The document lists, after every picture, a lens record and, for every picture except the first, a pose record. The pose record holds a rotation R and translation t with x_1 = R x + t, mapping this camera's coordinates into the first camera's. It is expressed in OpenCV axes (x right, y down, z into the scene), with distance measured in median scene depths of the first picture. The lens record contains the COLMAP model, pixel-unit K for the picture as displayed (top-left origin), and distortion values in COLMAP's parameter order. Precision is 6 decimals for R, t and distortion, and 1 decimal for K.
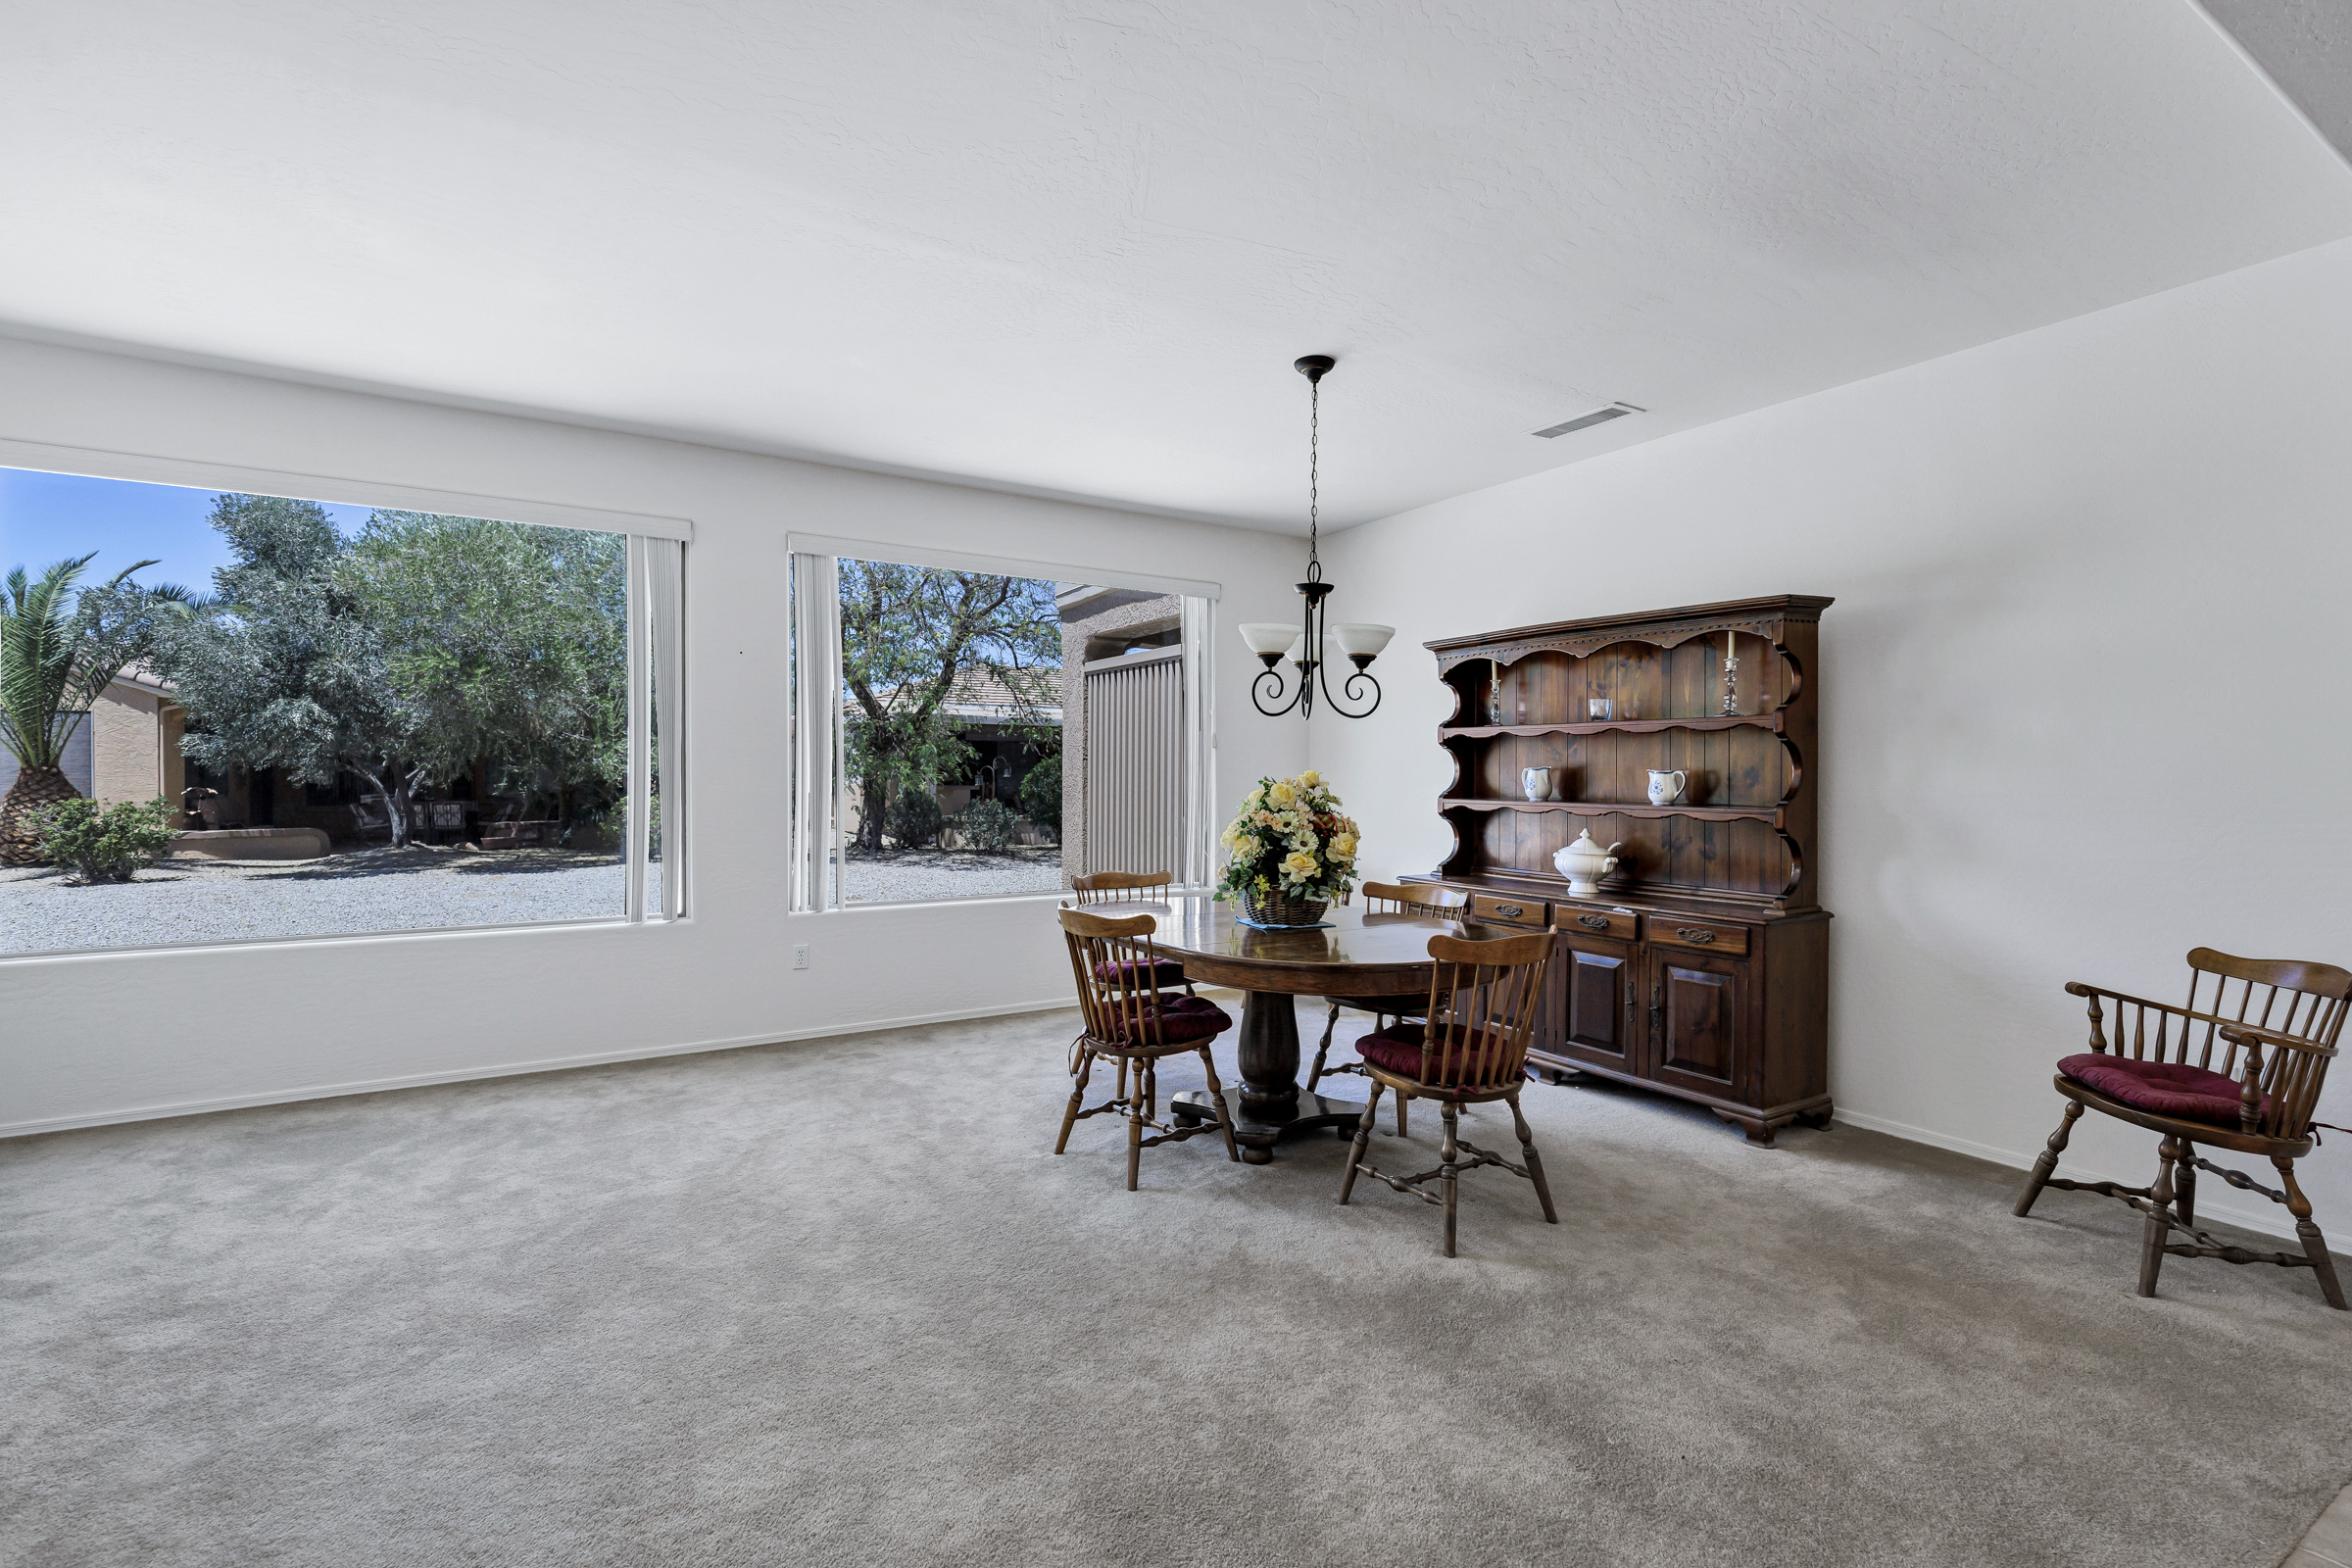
lens RADIAL K [[1079.8, 0, 1173.3], [0, 1079.8, 798.7], [0, 0, 1]] dist [0.017281, -0.000888]
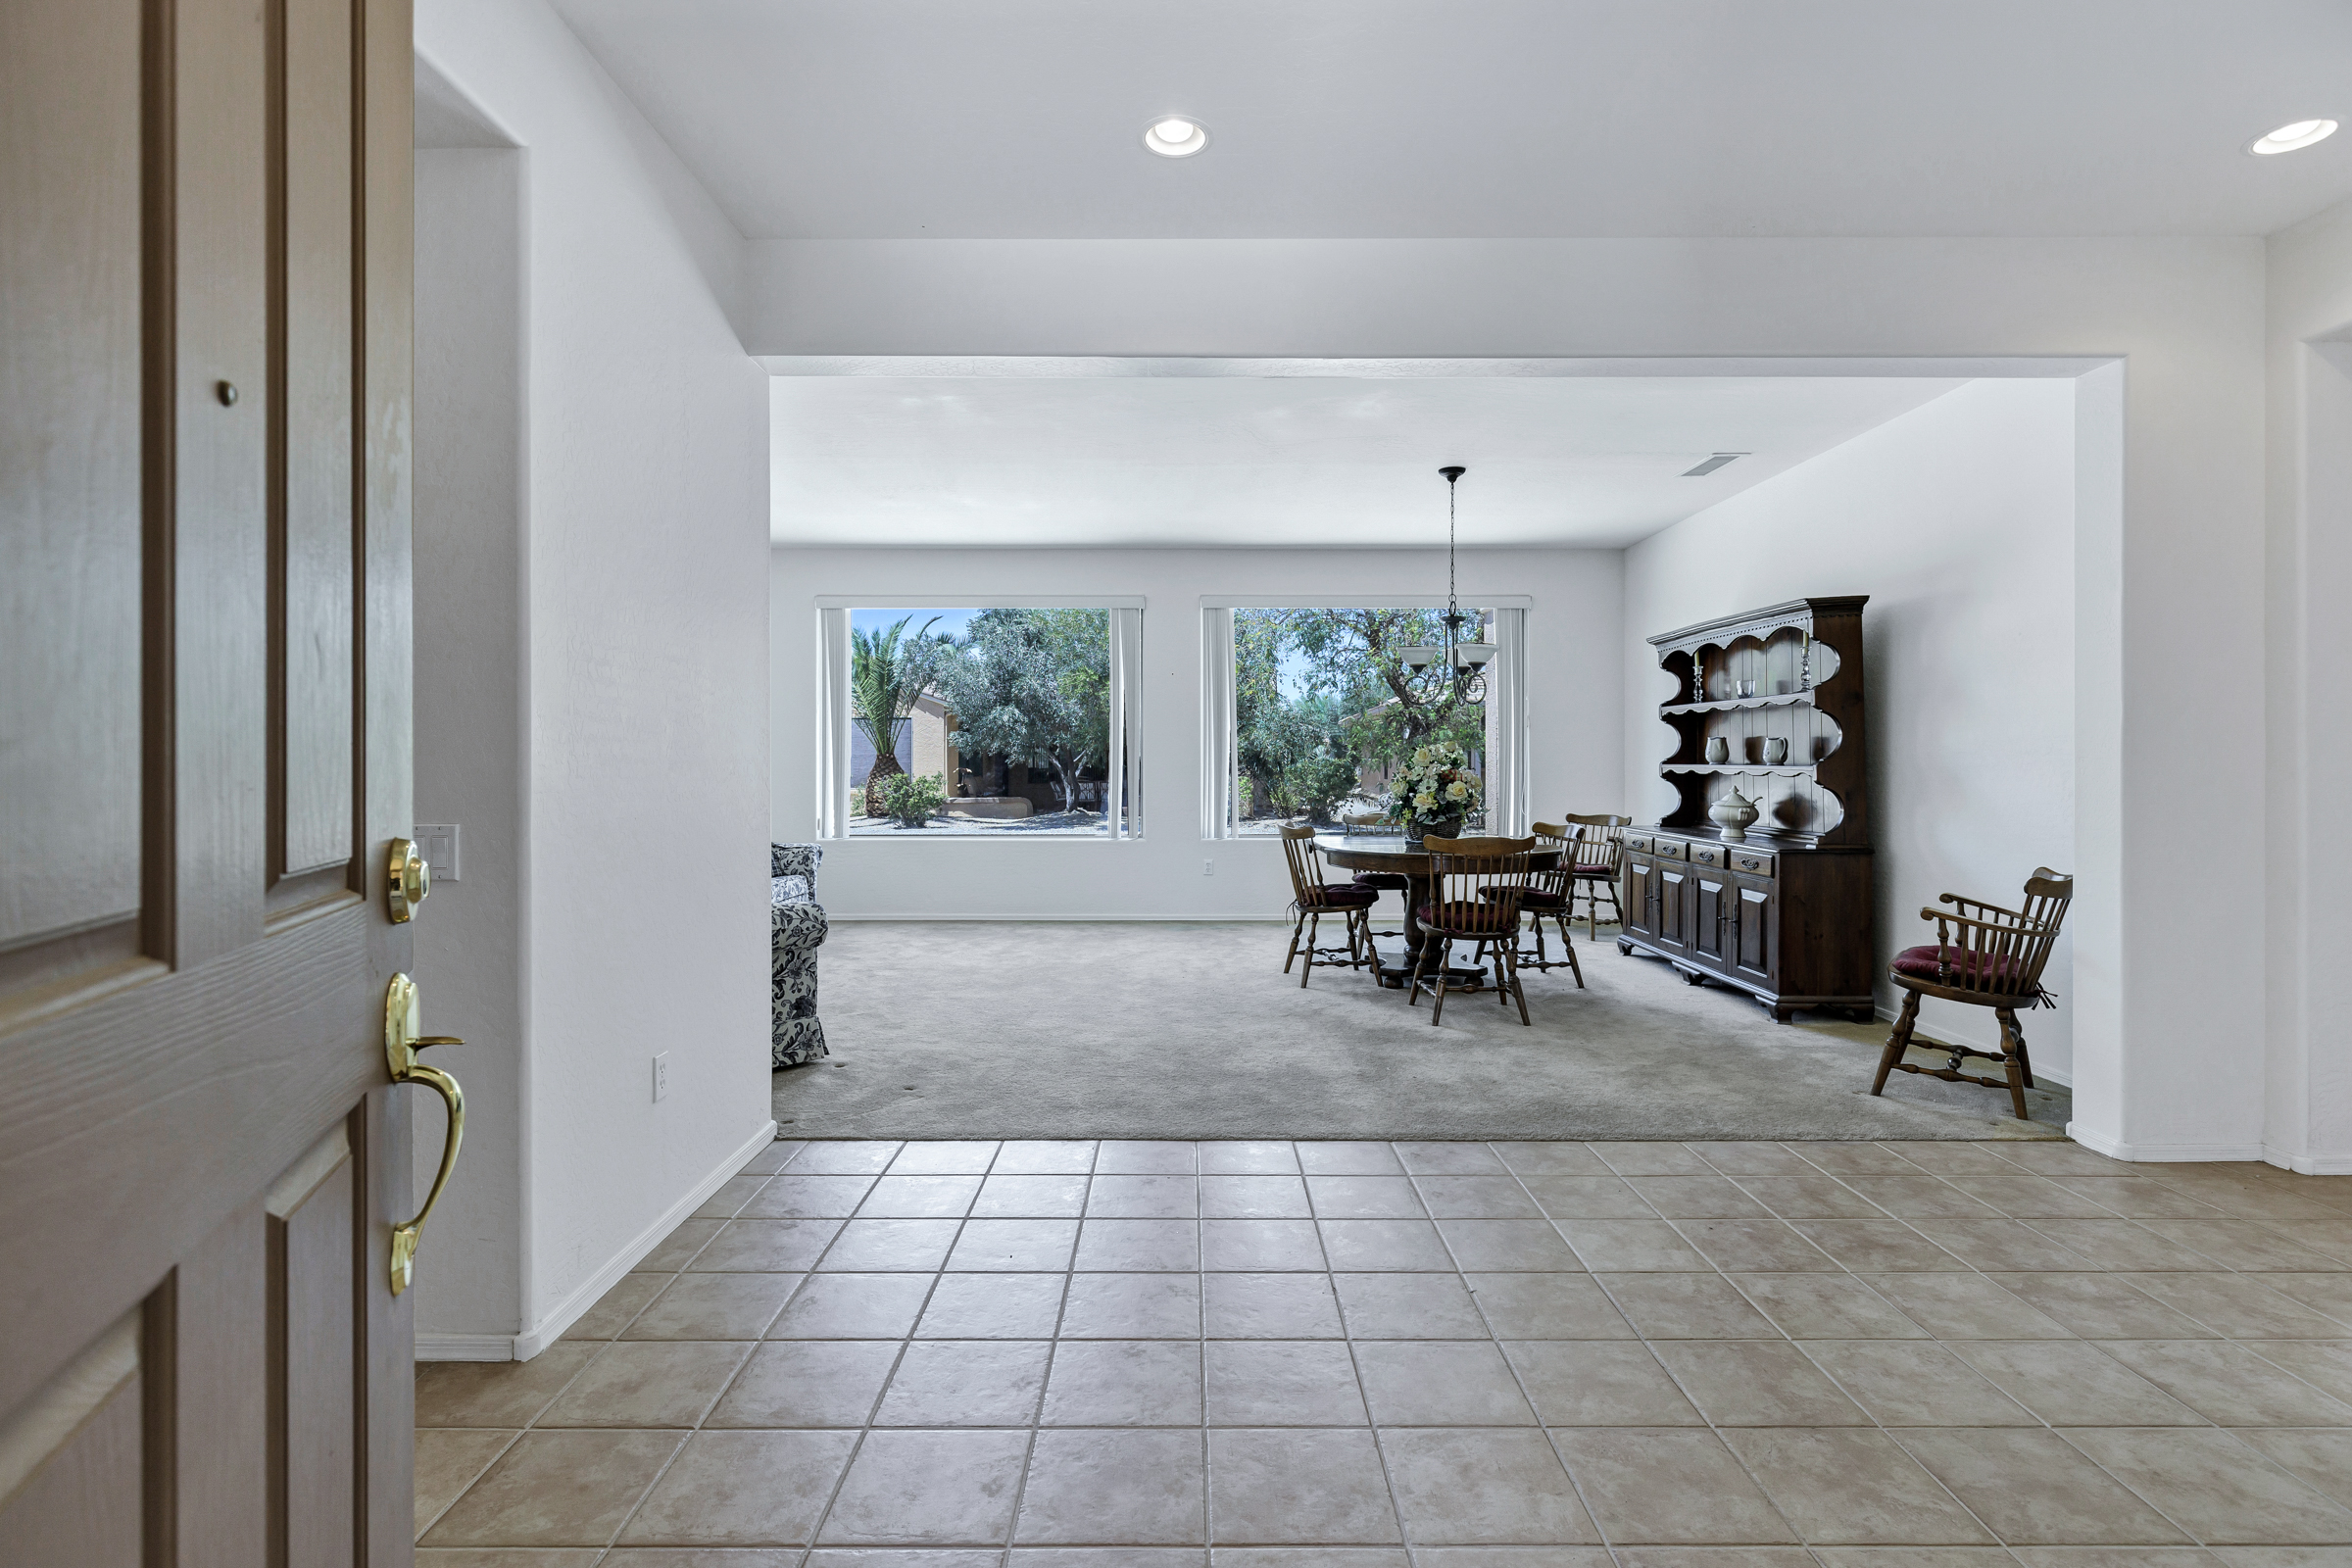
lens RADIAL K [[1136.8, 0, 1186.4], [0, 1136.8, 782.9], [0, 0, 1]] dist [0.043107, 0.000052]
pose [[0.850540, 0.006144, -0.525875, 0.469308], [-0.008304, 0.999964, -0.001748, 0.028158], [0.525845, 0.005854, 0.850560, -0.390981]]
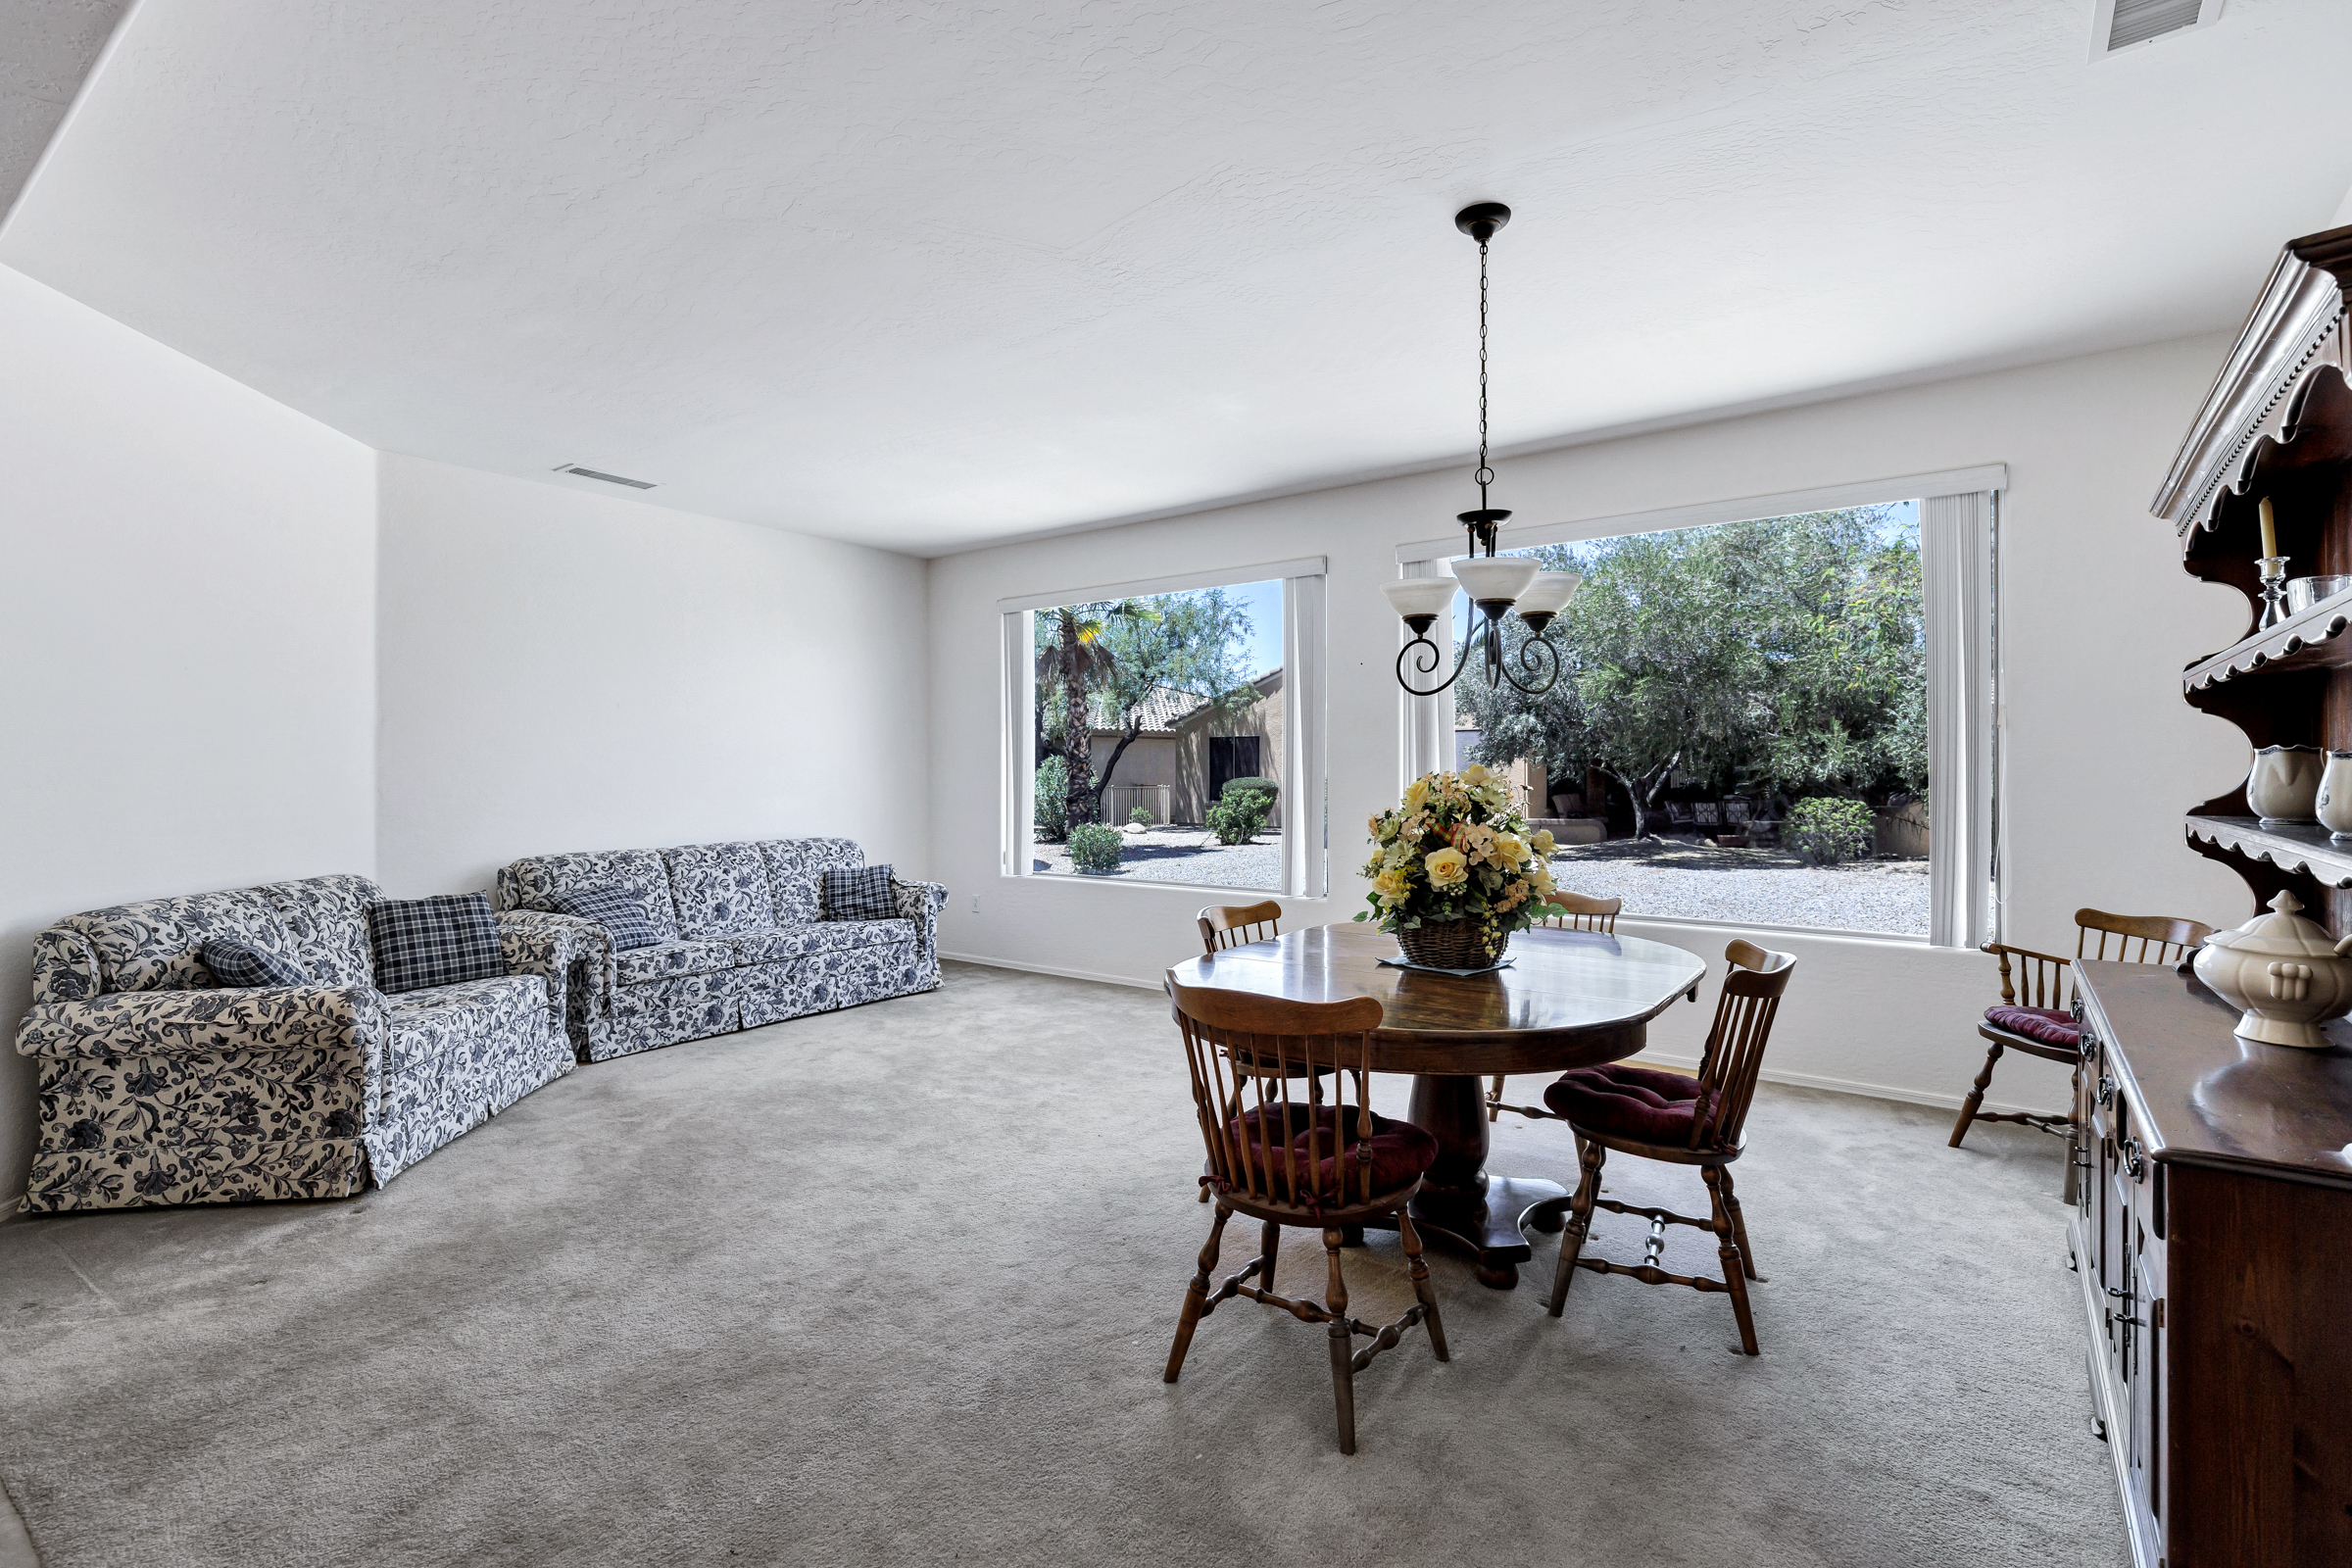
lens RADIAL K [[1120.7, 0, 1176.0], [0, 1120.7, 784.0], [0, 0, 1]] dist [0.021345, -0.004757]
pose [[0.365552, 0.004956, -0.930778, 0.555558], [-0.017732, 0.999841, -0.001640, -0.005382], [0.930622, 0.017104, 0.365582, 0.378168]]
